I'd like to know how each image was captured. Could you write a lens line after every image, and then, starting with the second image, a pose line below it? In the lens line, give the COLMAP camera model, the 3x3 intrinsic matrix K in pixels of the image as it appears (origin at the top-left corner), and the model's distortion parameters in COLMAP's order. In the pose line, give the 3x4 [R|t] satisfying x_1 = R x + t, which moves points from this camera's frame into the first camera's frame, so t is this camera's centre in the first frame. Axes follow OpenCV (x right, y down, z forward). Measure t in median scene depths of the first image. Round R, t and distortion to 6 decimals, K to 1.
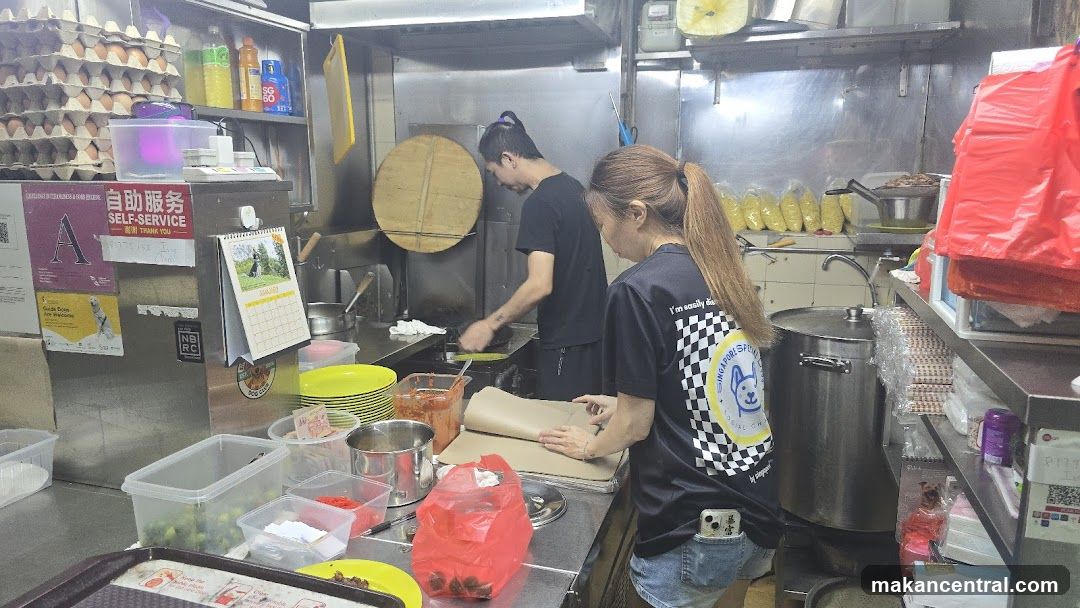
lens RADIAL K [[736.0, 0, 553.1], [0, 736.0, 298.5], [0, 0, 1]] dist [0.053305, -0.040169]
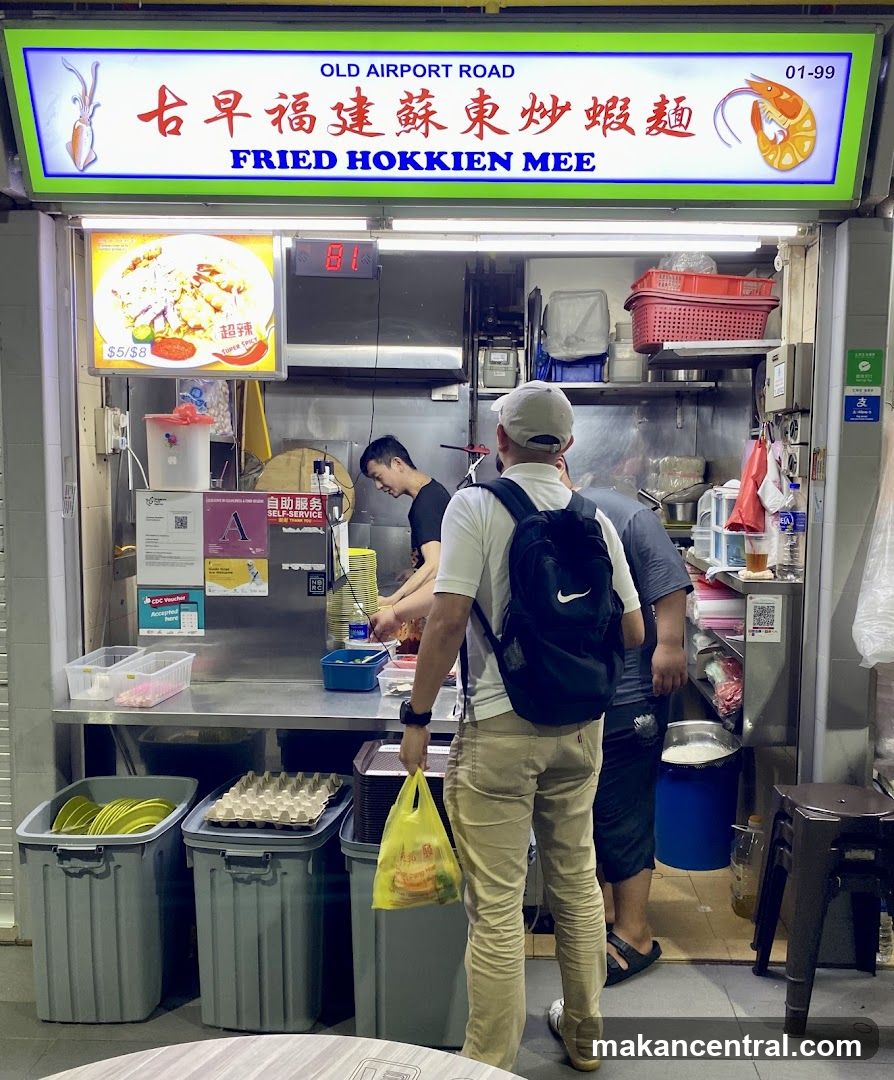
lens RADIAL K [[1004.4, 0, 492.5], [0, 1004.4, 560.8], [0, 0, 1]] dist [-0.001312, 0.000000]
pose [[0.965842, -0.011958, 0.258857, -0.674840], [0.033532, 0.996304, -0.079087, 0.195435], [-0.256955, 0.085066, 0.962672, -1.308357]]
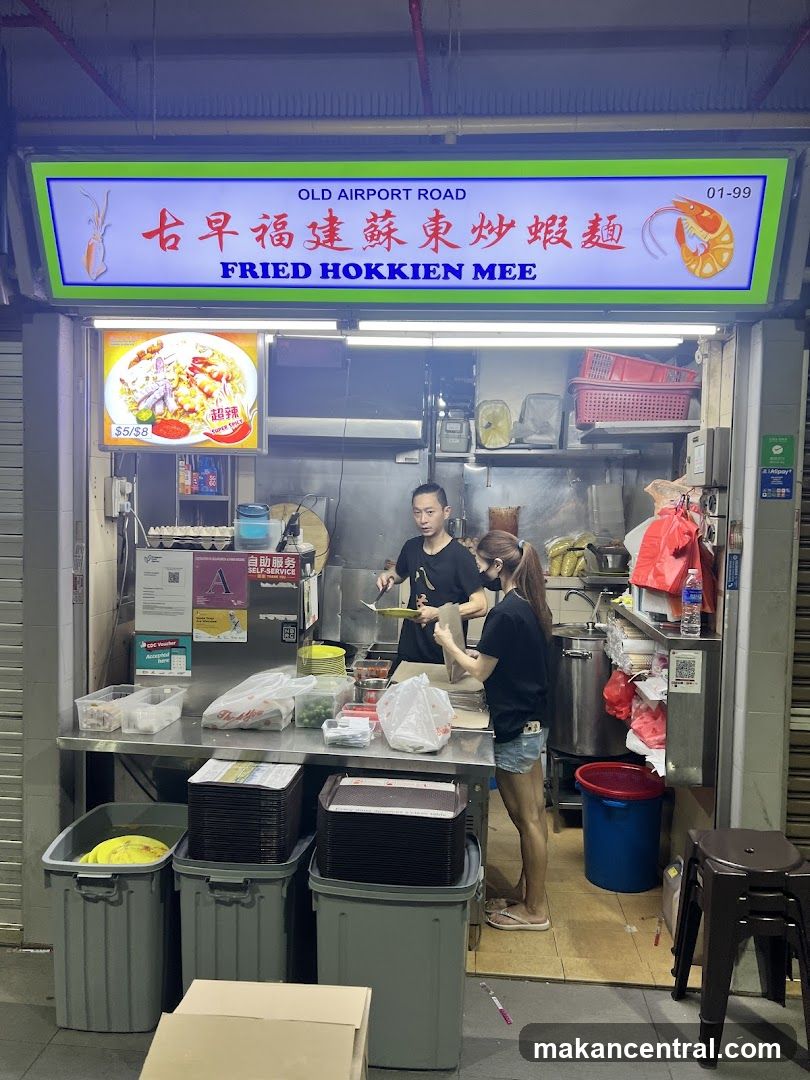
lens RADIAL K [[830.3, 0, 410.5], [0, 830.3, 545.3], [0, 0, 1]] dist [0.005333, -0.002402]
pose [[0.977031, 0.009899, 0.212866, -0.626151], [0.016180, 0.992591, -0.120425, 0.095793], [-0.212481, 0.121103, 0.969632, -1.199736]]
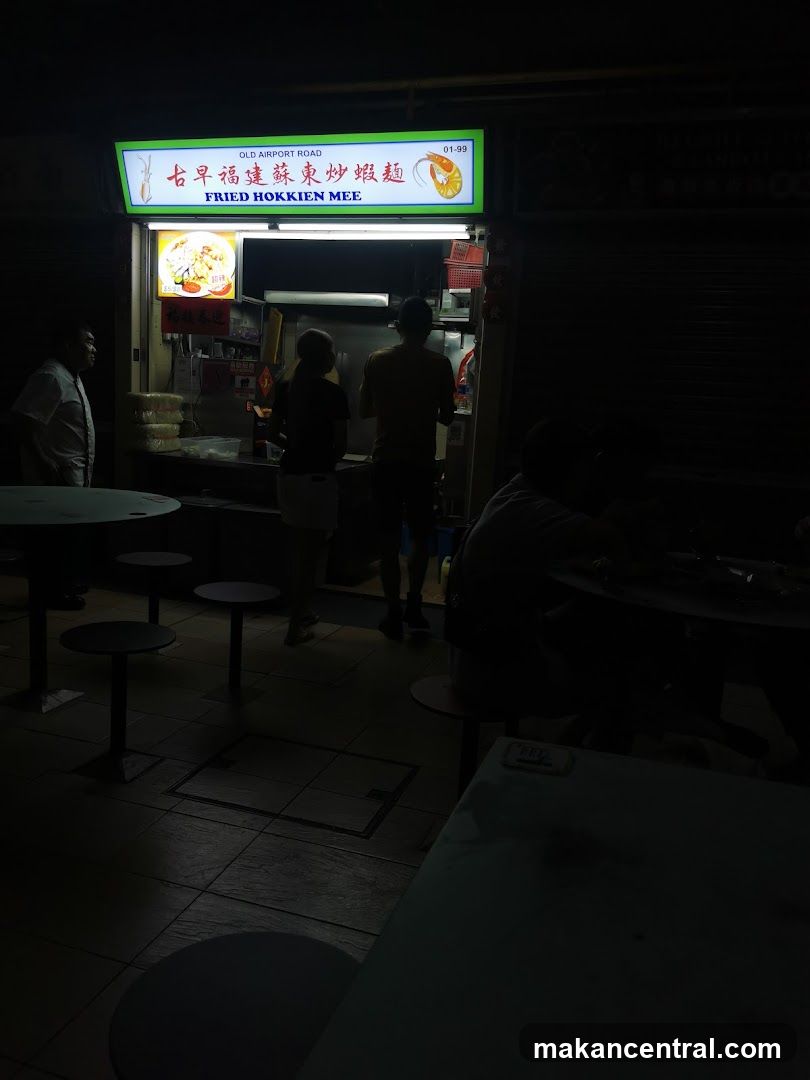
lens RADIAL K [[830.3, 0, 400.6], [0, 830.3, 548.0], [0, 0, 1]] dist [0.005333, -0.002402]
pose [[0.997685, 0.066616, -0.013645, 0.315914], [-0.066737, 0.997733, -0.008670, 0.700986], [0.013036, 0.009560, 0.999869, -2.850425]]
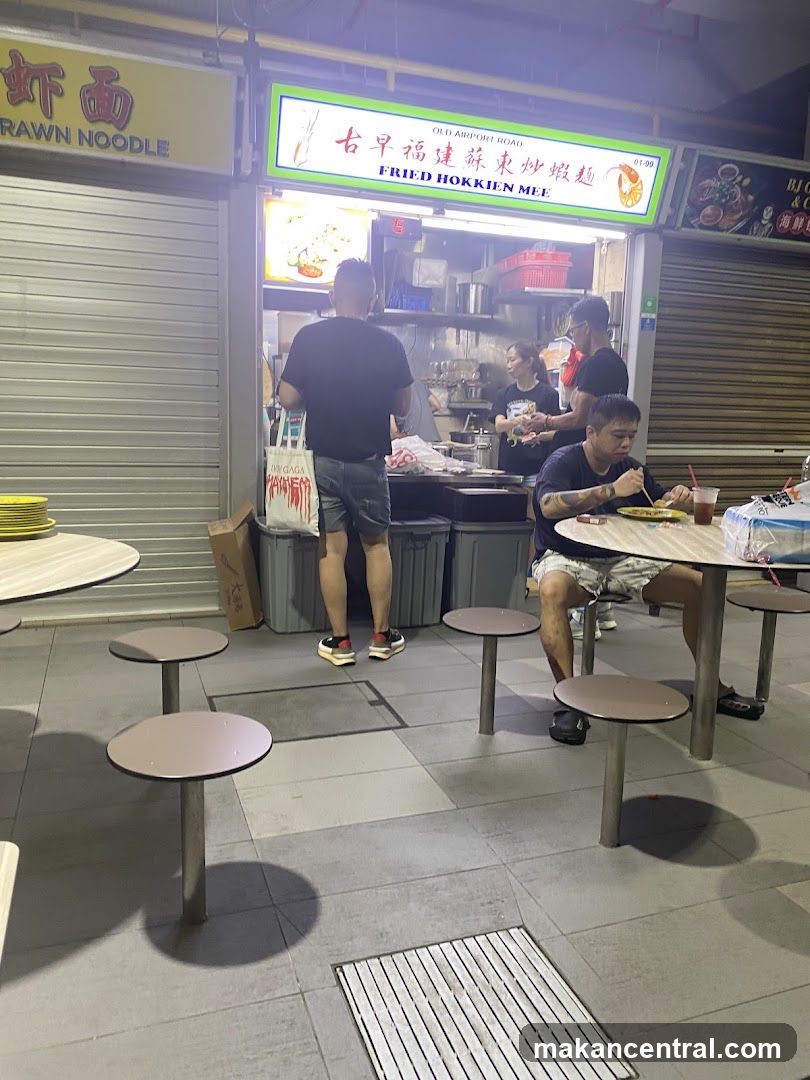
lens RADIAL K [[830.3, 0, 402.4], [0, 830.3, 520.9], [0, 0, 1]] dist [0.005333, -0.002402]
pose [[0.800246, -0.057317, 0.596926, -2.442837], [0.078848, 0.996837, -0.009988, 0.547642], [-0.594465, 0.055059, 0.802234, -1.757246]]
